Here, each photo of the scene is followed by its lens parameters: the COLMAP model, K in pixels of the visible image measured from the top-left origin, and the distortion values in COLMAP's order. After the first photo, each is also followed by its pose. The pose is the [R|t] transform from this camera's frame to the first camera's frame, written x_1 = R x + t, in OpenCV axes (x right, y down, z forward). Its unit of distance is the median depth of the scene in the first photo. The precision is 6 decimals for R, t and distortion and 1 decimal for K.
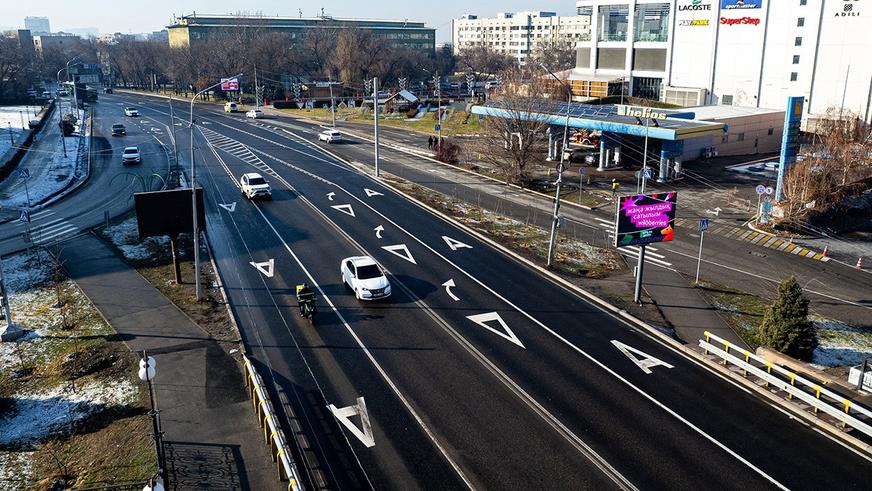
lens RADIAL K [[647.8, 0, 452.9], [0, 647.8, 228.1], [0, 0, 1]] dist [-0.050375, 0.007572]
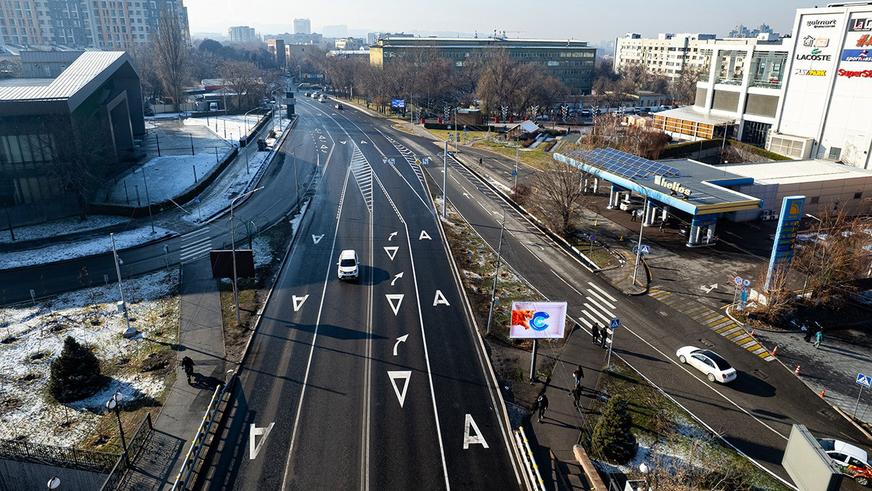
lens RADIAL K [[564.1, 0, 436.0], [0, 564.1, 245.5], [0, 0, 1]] dist [-0.073871, 0.056499]
pose [[0.940271, 0.123226, -0.317342, 0.124178], [-0.099025, 0.990882, 0.091359, -0.067644], [0.325706, -0.054478, 0.943900, -0.029806]]
